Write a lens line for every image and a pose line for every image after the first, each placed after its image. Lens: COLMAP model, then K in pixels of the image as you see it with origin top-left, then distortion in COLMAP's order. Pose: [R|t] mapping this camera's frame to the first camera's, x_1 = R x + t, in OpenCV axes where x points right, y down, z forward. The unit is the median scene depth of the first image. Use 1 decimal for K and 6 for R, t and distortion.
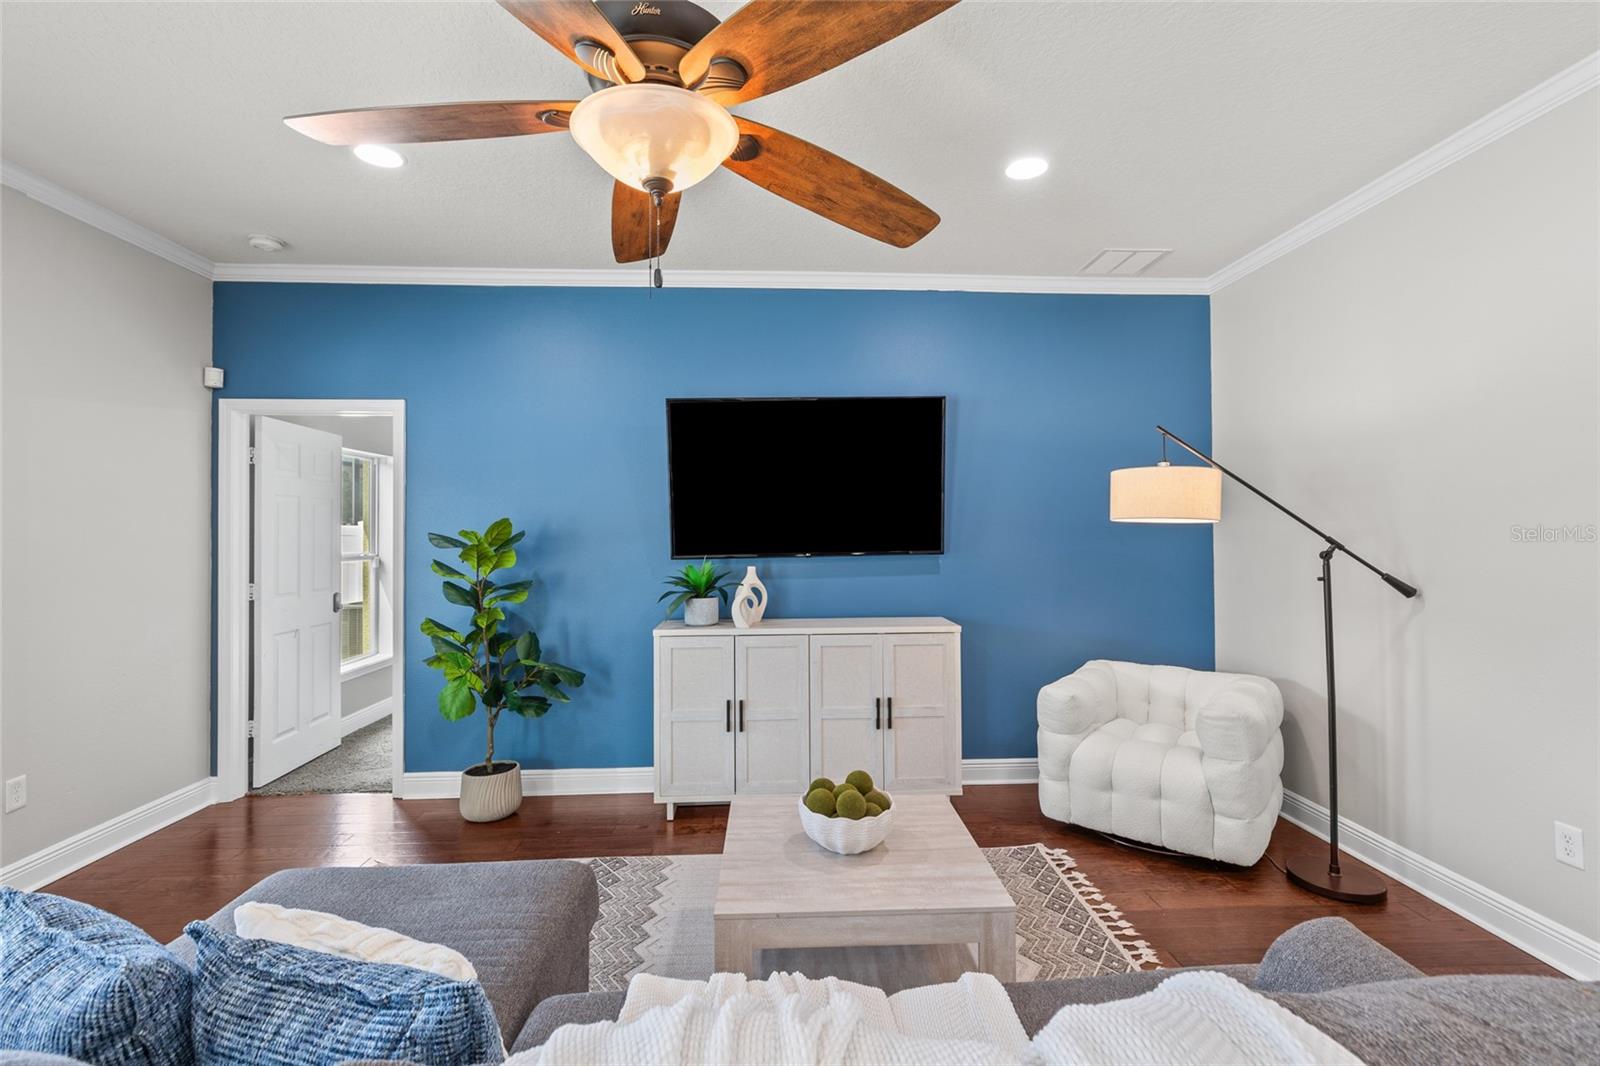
lens RADIAL K [[715.6, 0, 802.9], [0, 715.6, 526.0], [0, 0, 1]] dist [0.005023, 0.000025]
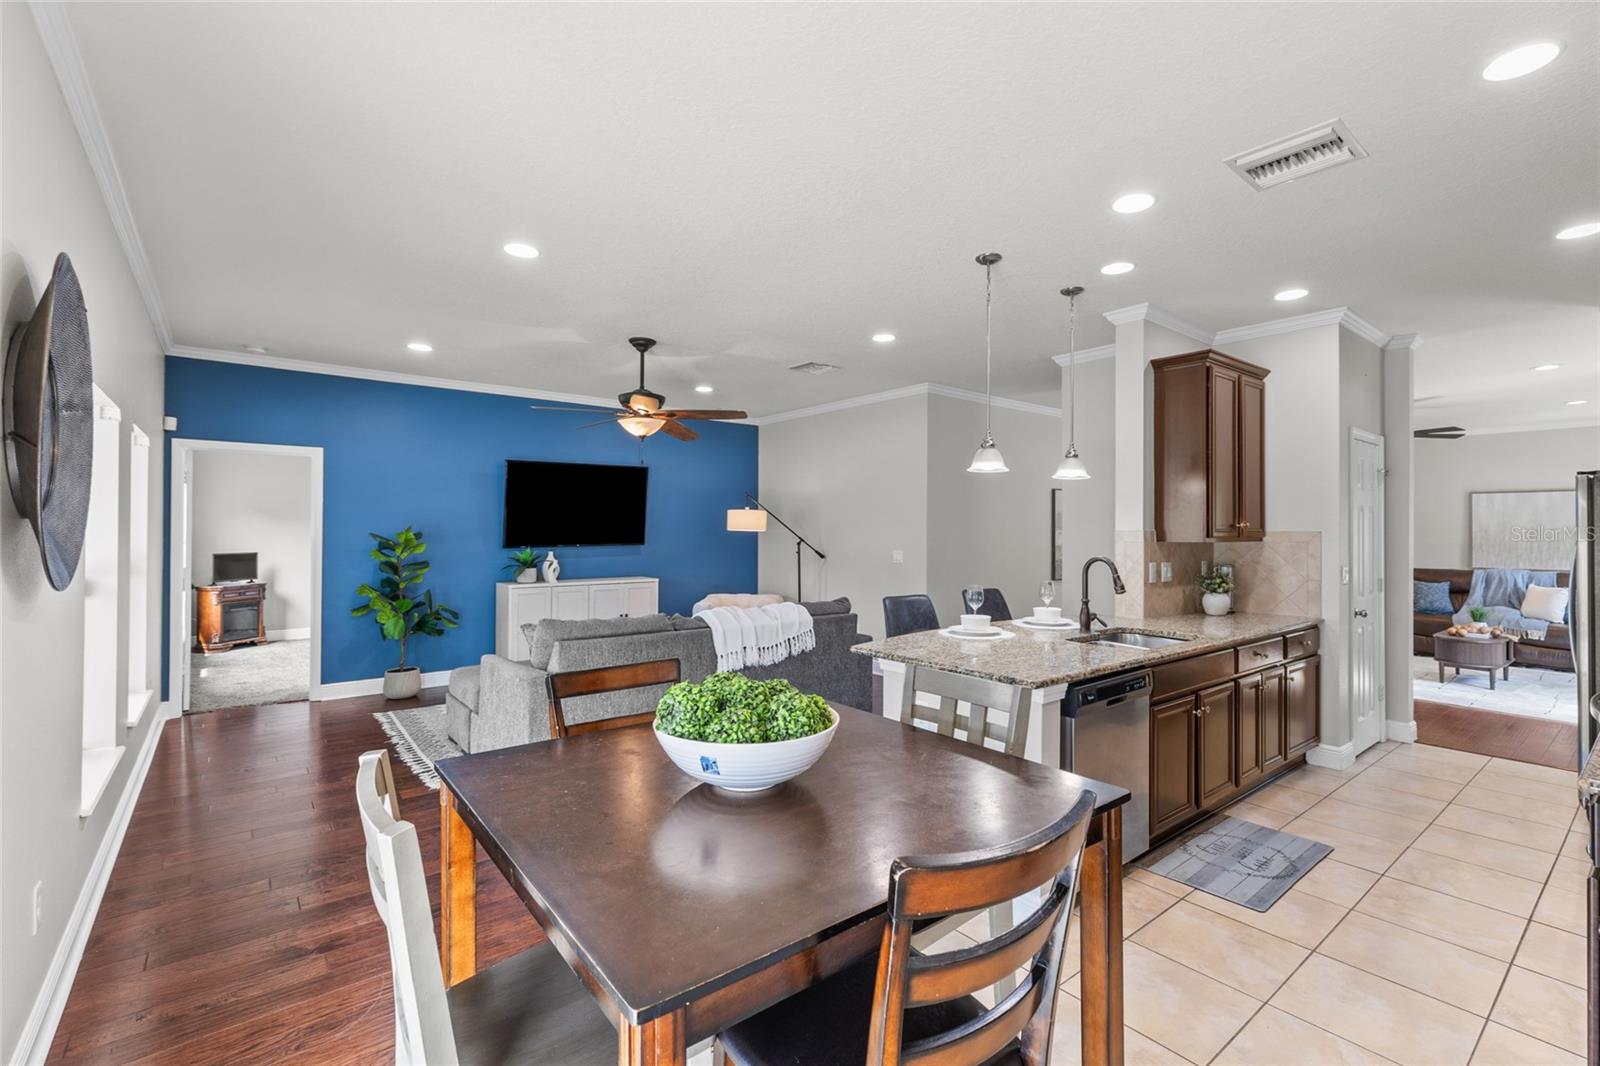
lens RADIAL K [[715.6, 0, 807.5], [0, 715.6, 523.1], [0, 0, 1]] dist [0.005023, 0.000025]
pose [[0.808851, 0.014053, 0.587845, -0.637791], [-0.013815, 0.999893, -0.004896, -0.018523], [-0.587851, -0.004161, 0.808959, -0.921870]]
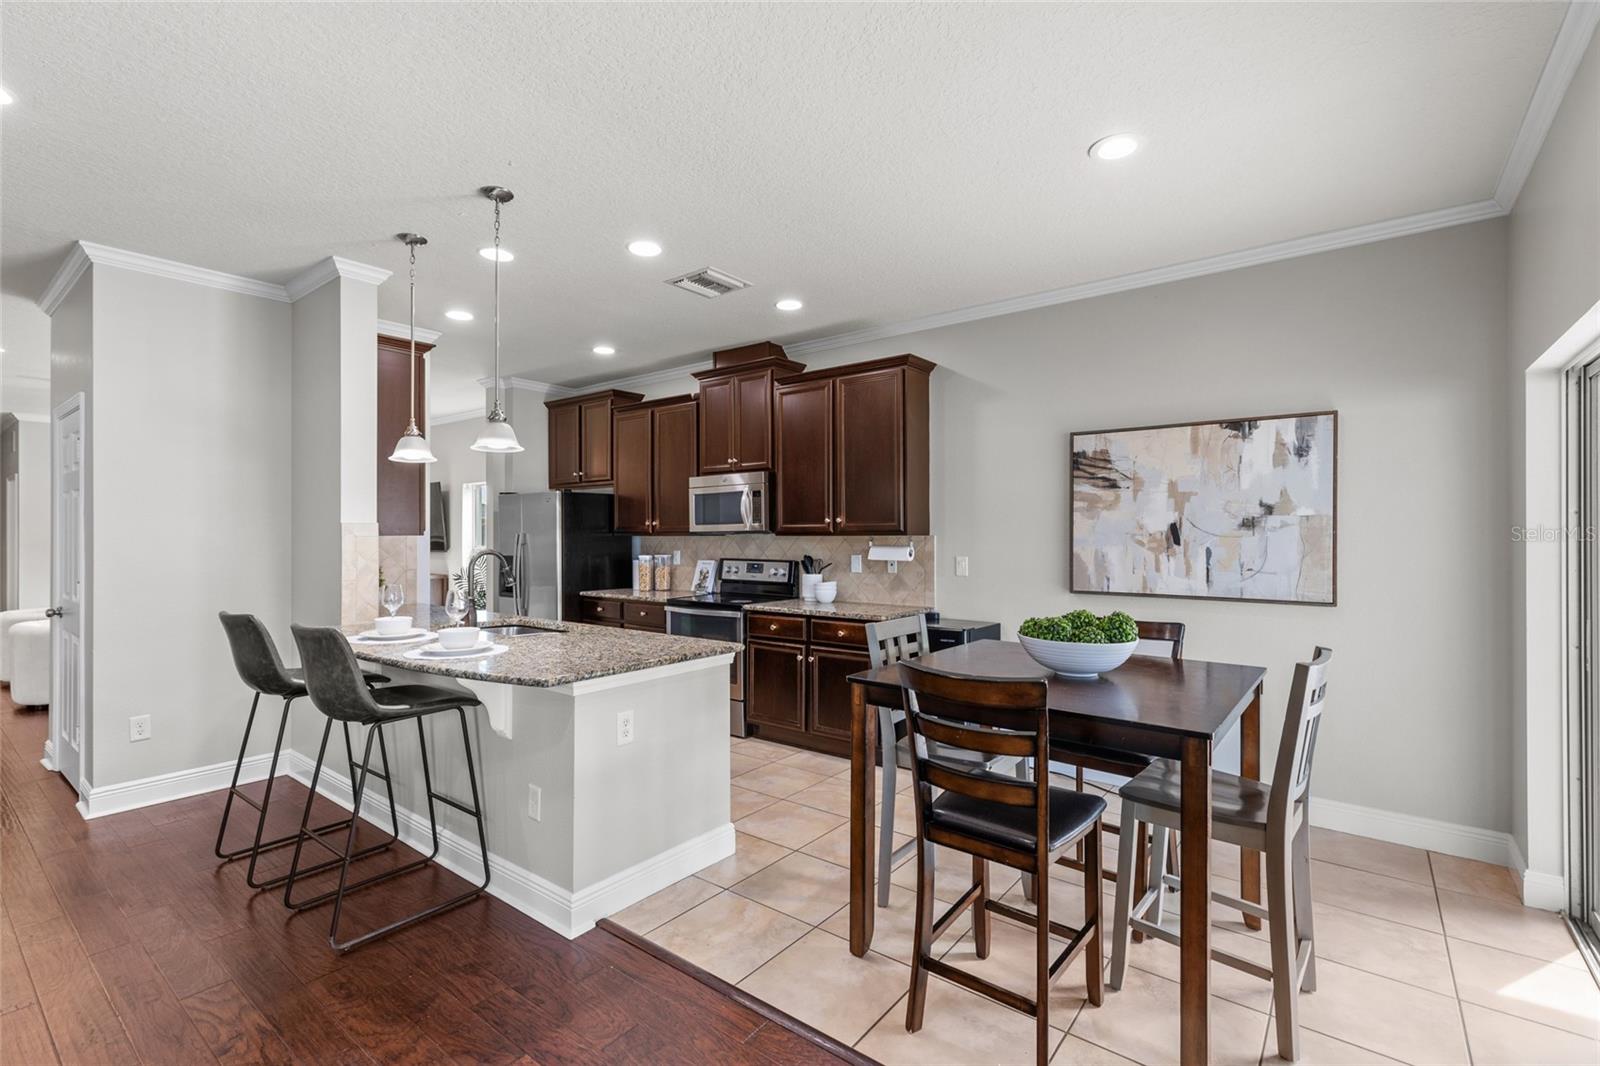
lens RADIAL K [[715.6, 0, 800.0], [0, 715.6, 536.5], [0, 0, 1]] dist [0.005023, 0.000025]
pose [[-0.755221, 0.001581, 0.655468, -0.660376], [-0.002610, 0.999982, -0.005419, 0.003885], [-0.655465, -0.005803, -0.755203, 0.082415]]
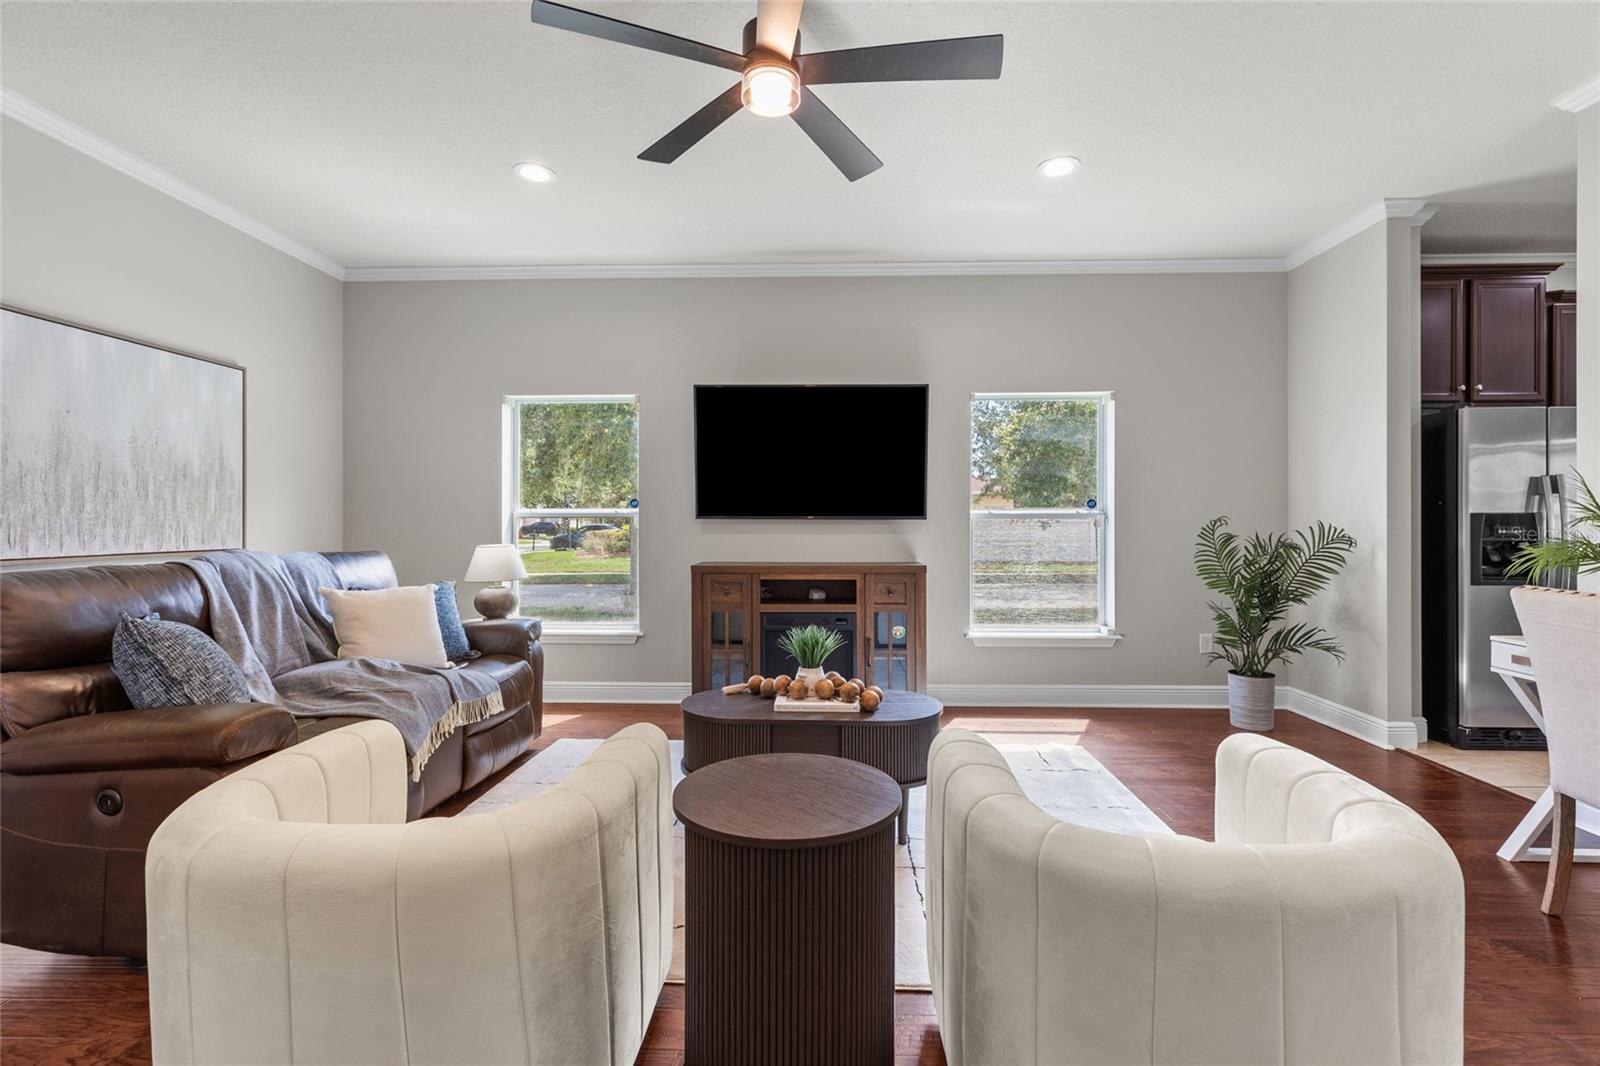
lens RADIAL K [[715.6, 0, 802.2], [0, 715.6, 529.1], [0, 0, 1]] dist [0.005023, 0.000025]
pose [[-0.995214, -0.001818, 0.097698, 1.794876], [-0.002307, 0.999985, -0.004897, 0.061918], [-0.097687, -0.005099, -0.995204, 0.292624]]
